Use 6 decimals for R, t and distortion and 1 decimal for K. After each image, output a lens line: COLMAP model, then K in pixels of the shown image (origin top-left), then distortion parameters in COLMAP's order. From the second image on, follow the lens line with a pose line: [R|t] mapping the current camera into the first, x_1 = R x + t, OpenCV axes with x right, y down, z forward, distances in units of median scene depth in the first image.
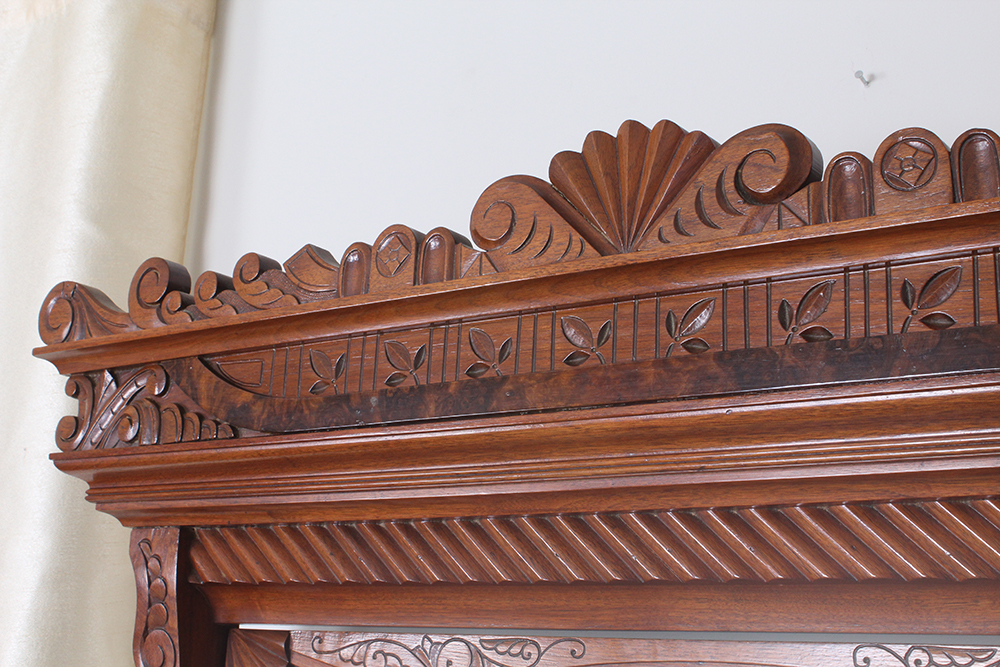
lens RADIAL K [[1403.6, 0, 499.8], [0, 1403.6, 270.4], [0, 0, 1]] dist [0.001835, 0.000566]
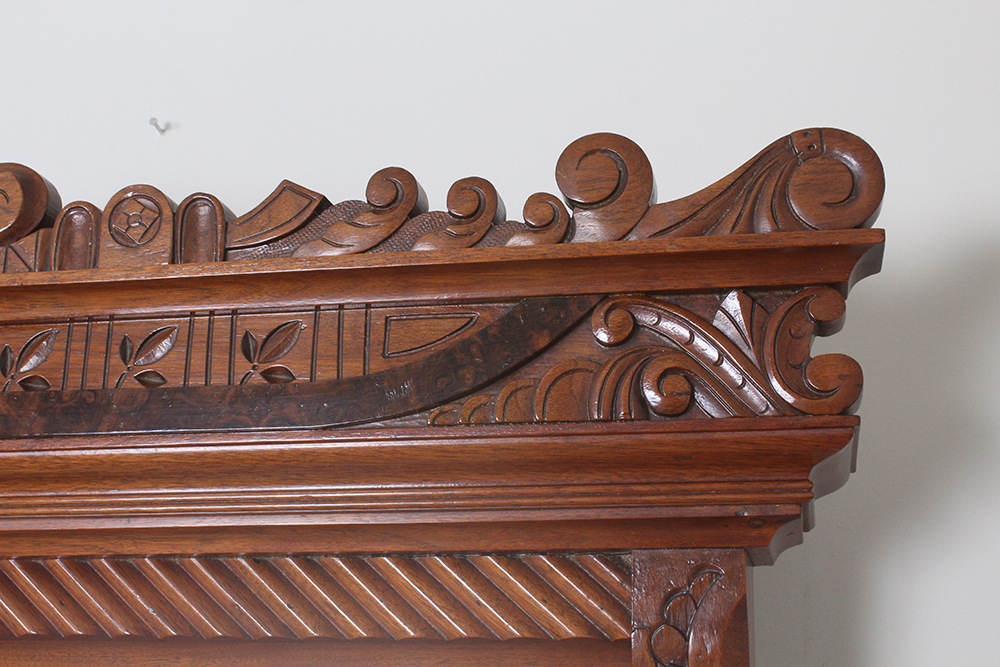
lens RADIAL K [[1492.8, 0, 500.6], [0, 1492.8, 269.9], [0, 0, 1]] dist [-0.046360, -0.037995]
pose [[0.922236, 0.094838, 0.374816, 0.133204], [-0.085895, 0.995479, -0.040537, -0.019404], [-0.376966, 0.005190, 0.926213, -0.078357]]
